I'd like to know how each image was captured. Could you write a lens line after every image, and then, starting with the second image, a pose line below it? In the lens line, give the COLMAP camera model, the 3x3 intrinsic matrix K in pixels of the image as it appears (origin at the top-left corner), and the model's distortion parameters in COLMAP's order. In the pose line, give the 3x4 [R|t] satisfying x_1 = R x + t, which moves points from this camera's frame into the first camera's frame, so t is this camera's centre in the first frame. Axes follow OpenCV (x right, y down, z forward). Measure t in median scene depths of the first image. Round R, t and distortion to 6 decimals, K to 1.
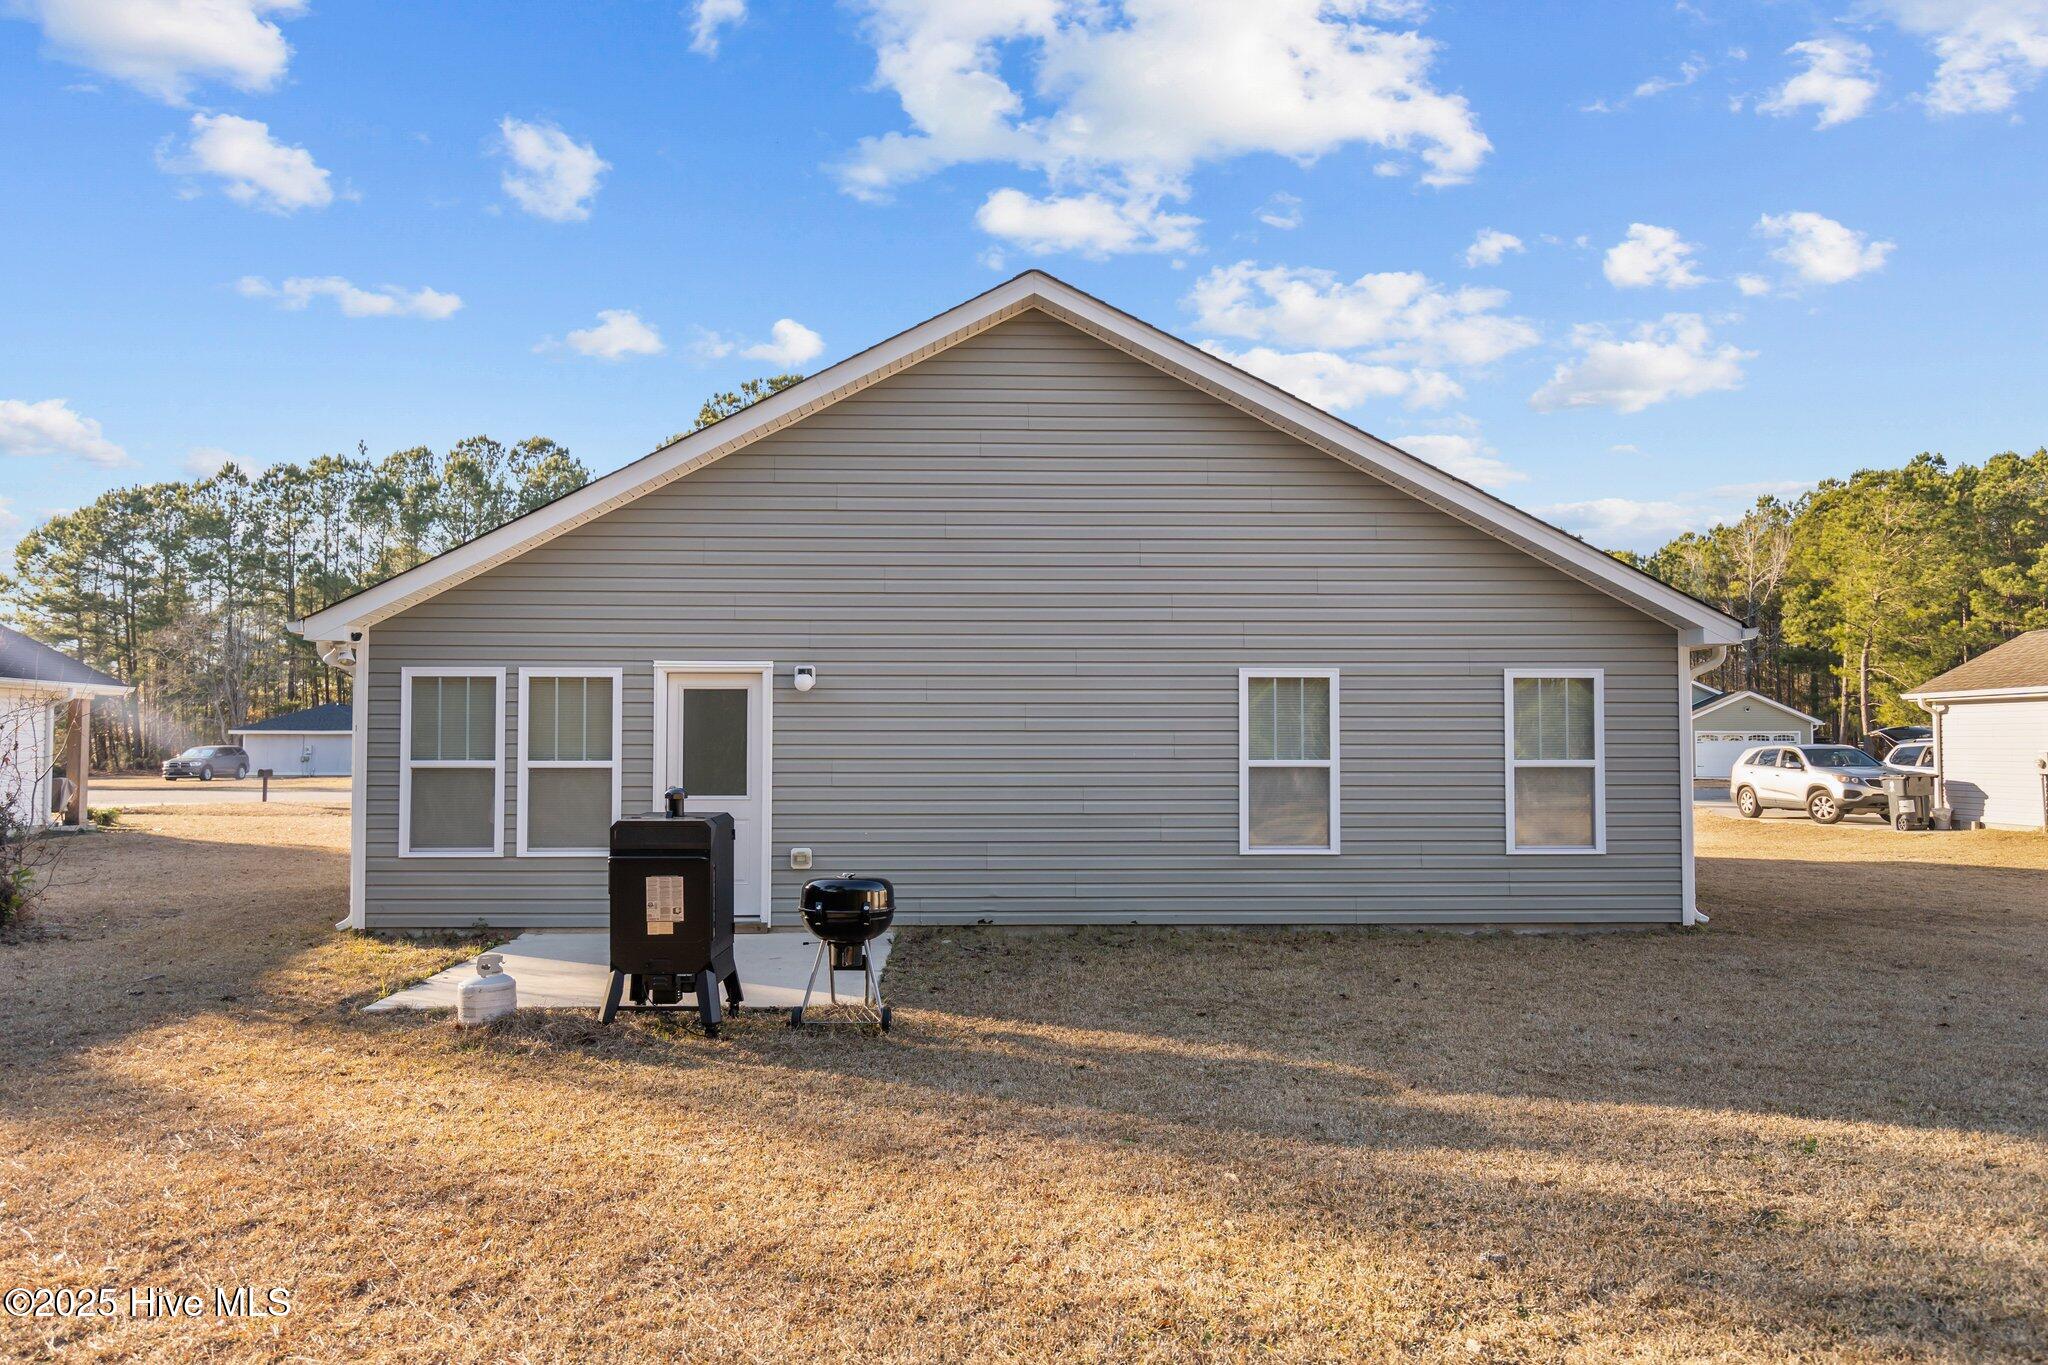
lens RADIAL K [[1398.6, 0, 1024.0], [0, 1398.6, 682.5], [0, 0, 1]] dist [0.001821, 0.000188]
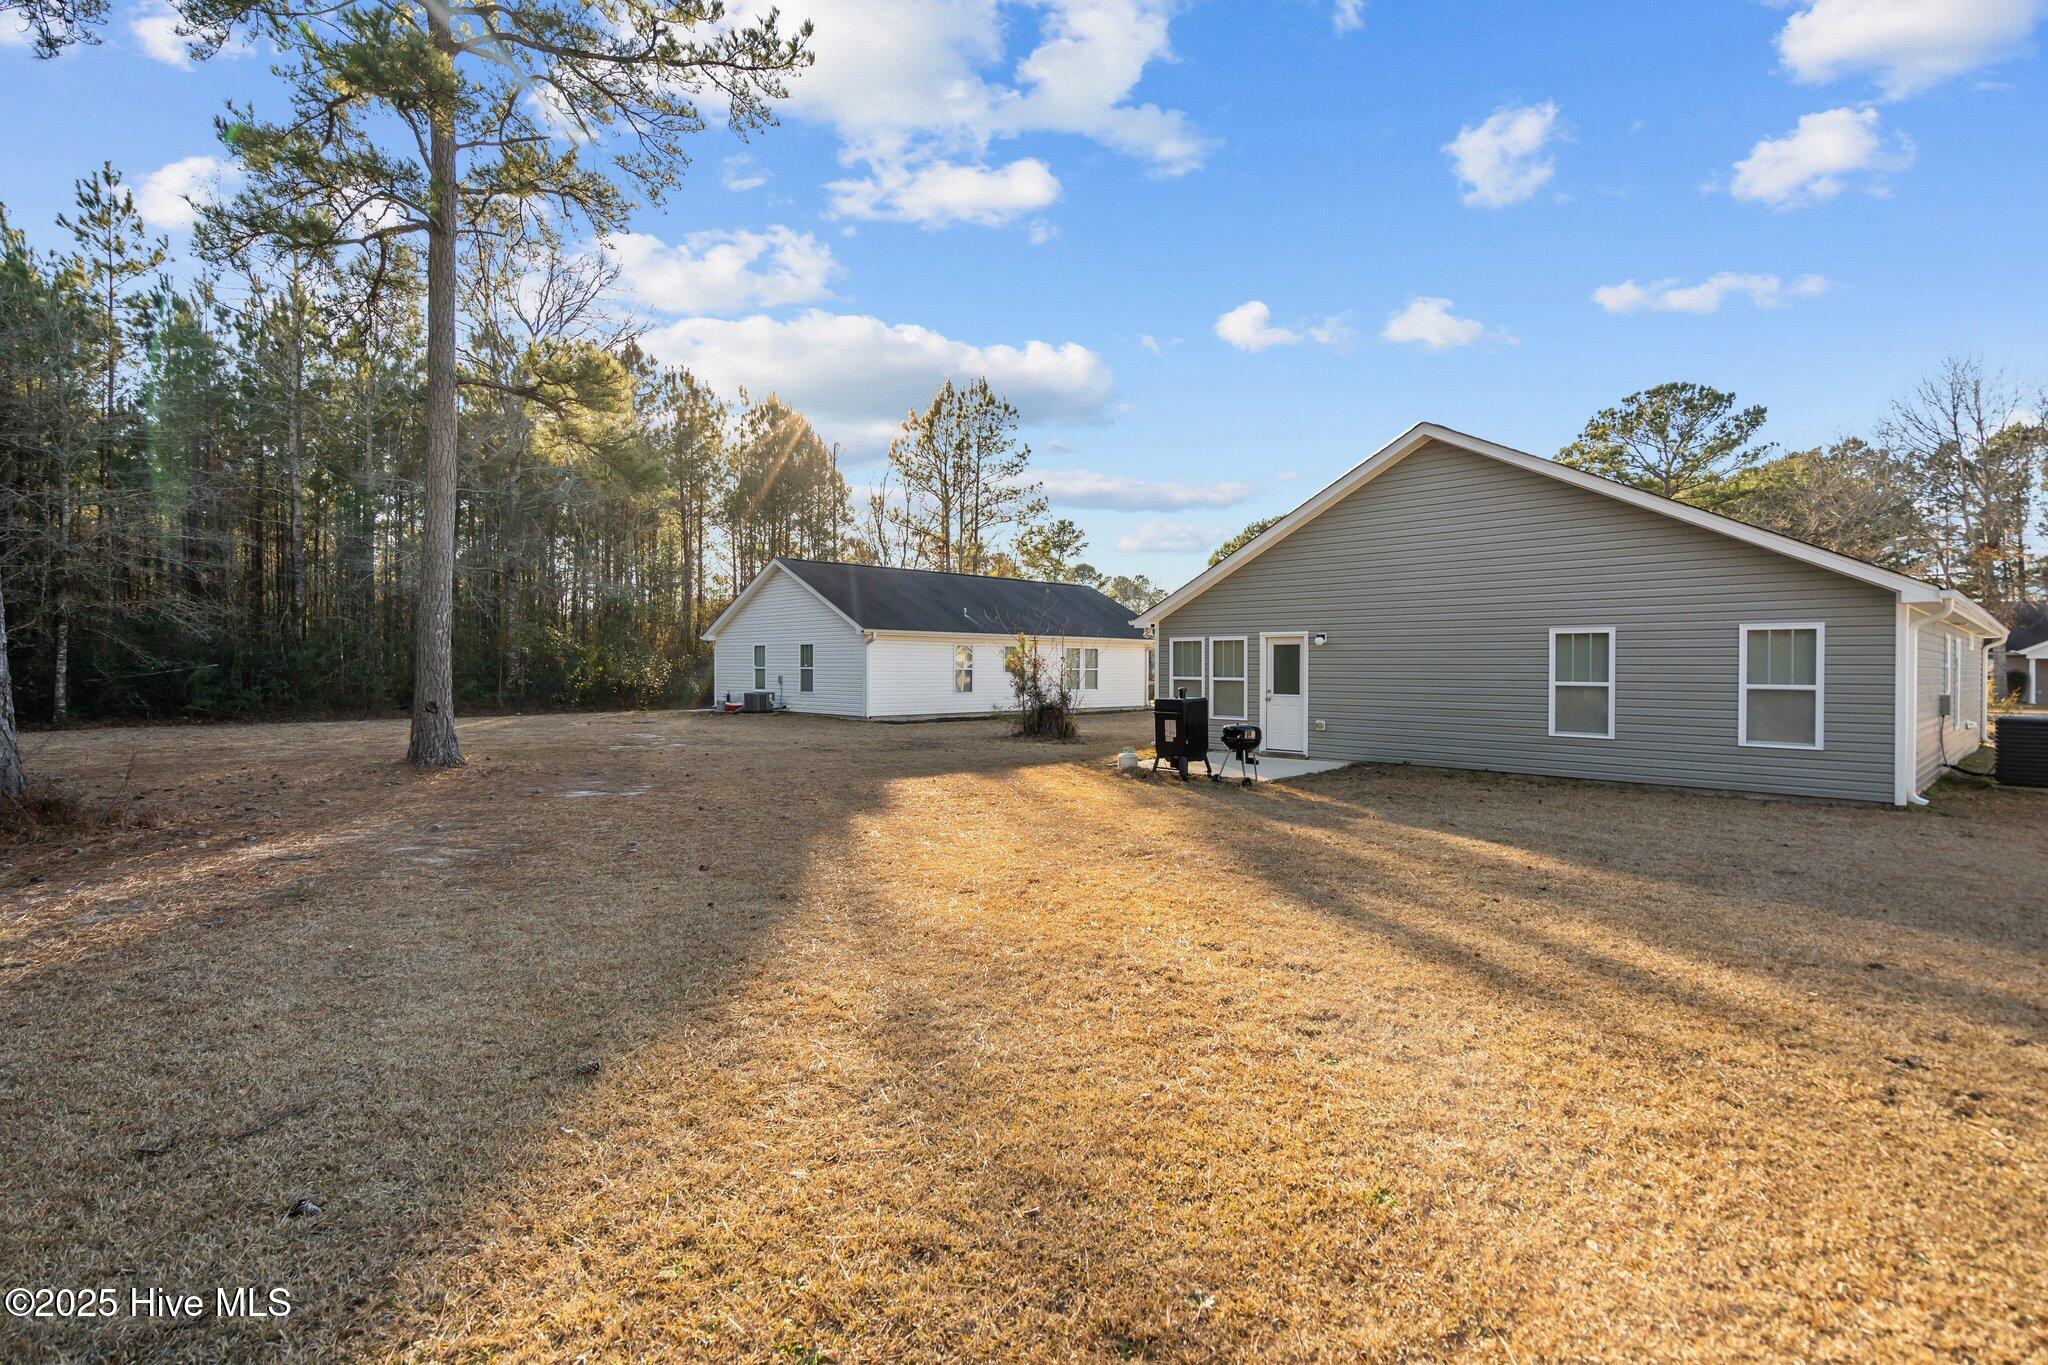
lens RADIAL K [[974.3, 0, 1008.9], [0, 974.3, 665.4], [0, 0, 1]] dist [-0.006606, -0.001034]
pose [[0.651304, 0.002266, -0.758814, 0.639264], [0.029559, 0.999161, 0.028354, -0.019005], [0.758241, -0.040897, 0.650690, -0.295633]]
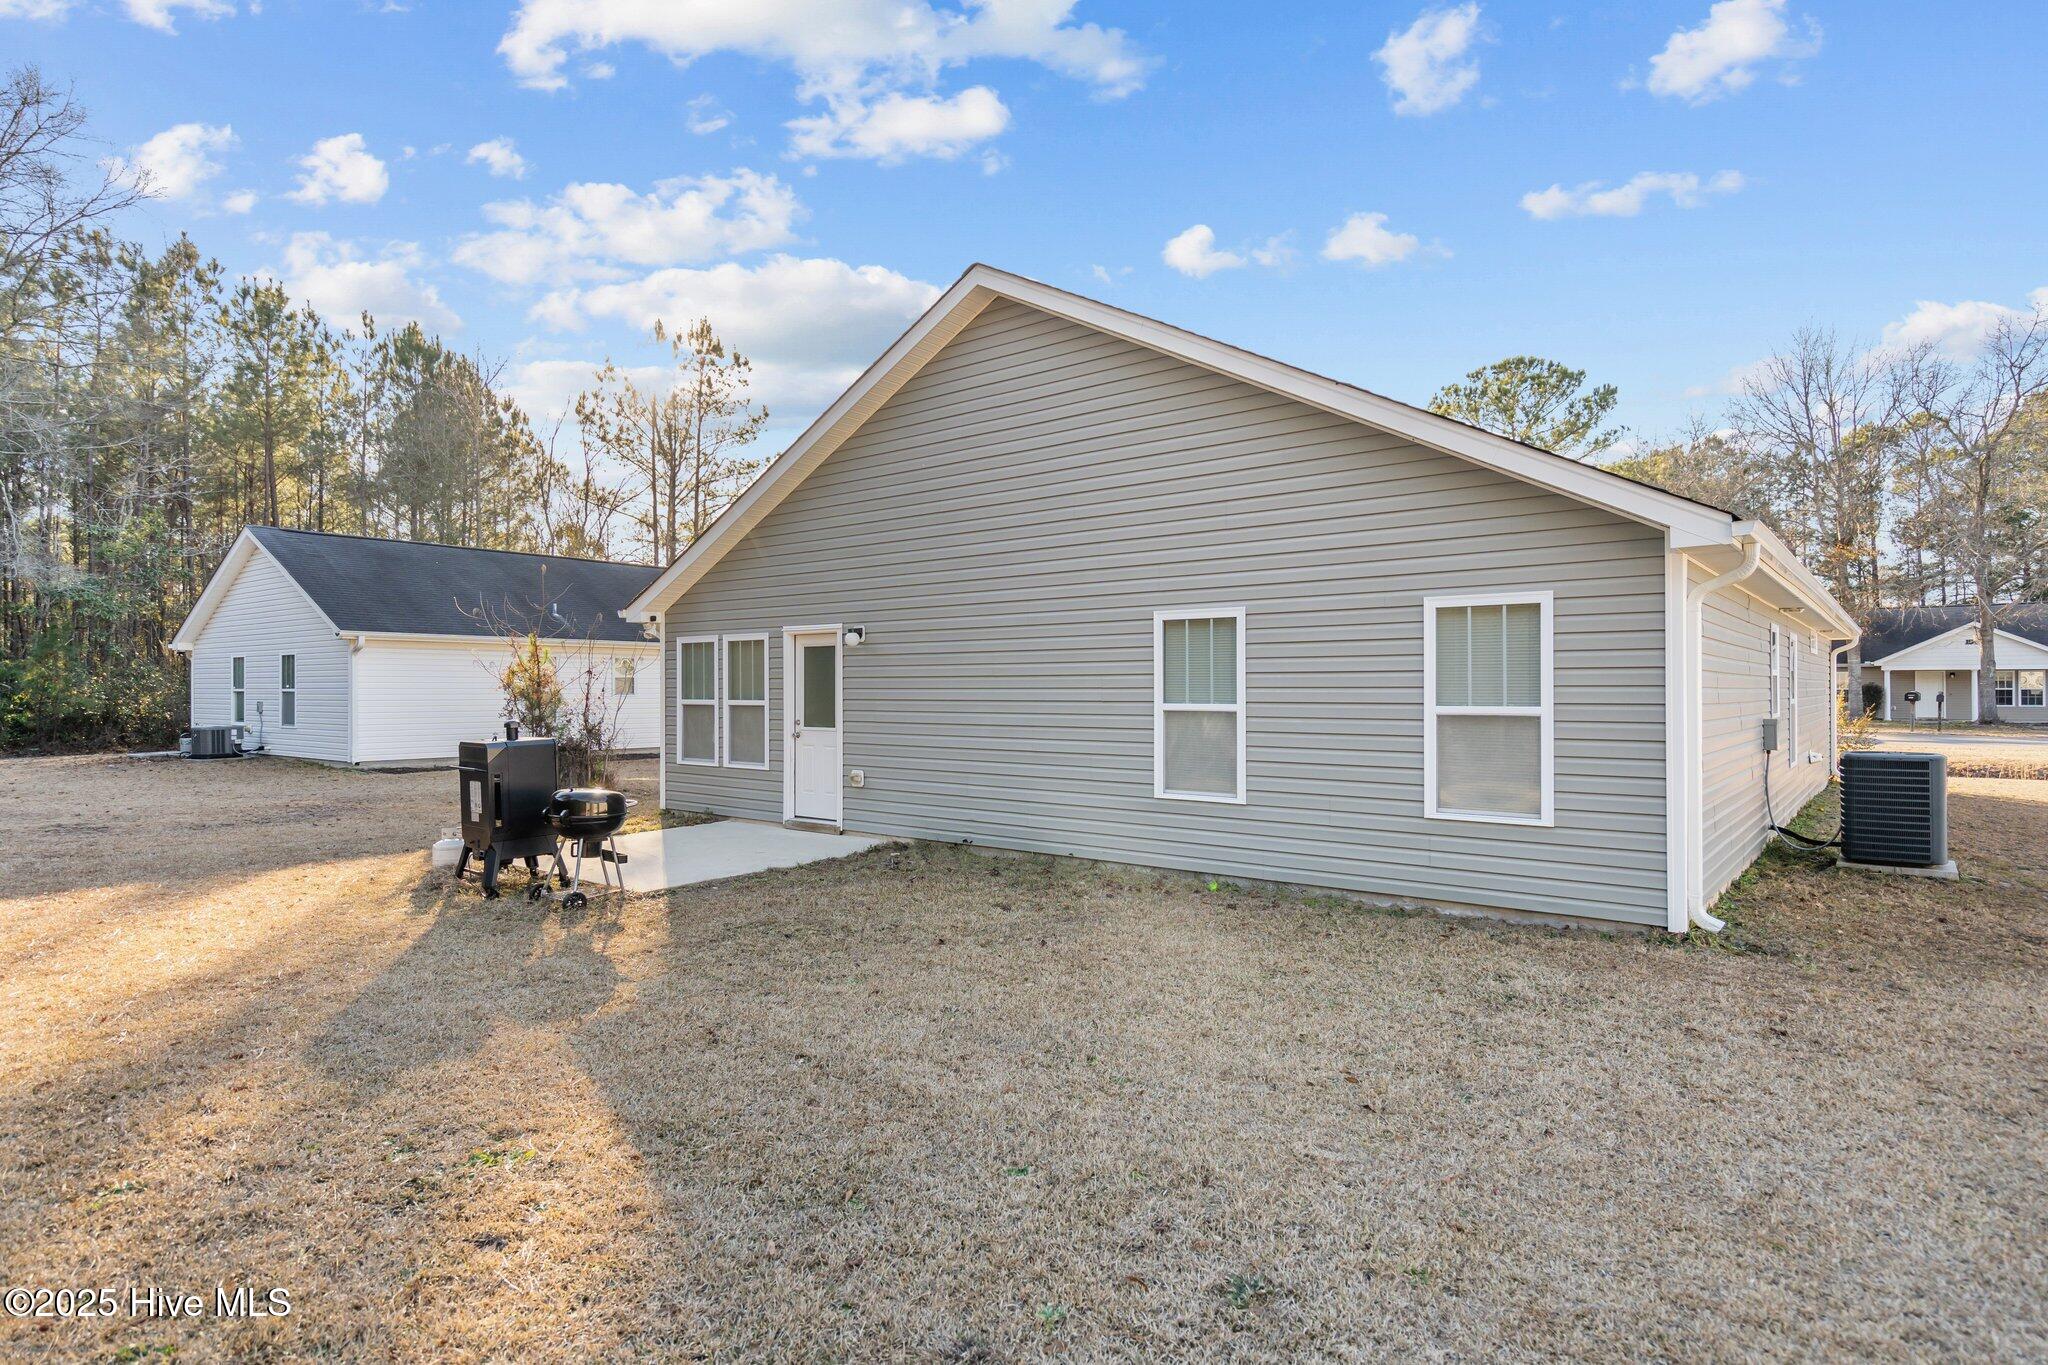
lens RADIAL K [[1097.7, 0, 1033.3], [0, 1097.7, 674.8], [0, 0, 1]] dist [-0.002803, 0.000458]
pose [[0.759408, -0.009256, -0.650549, 0.605498], [0.031577, 0.999245, 0.022643, 0.014731], [0.649848, -0.037738, 0.759126, 0.351860]]
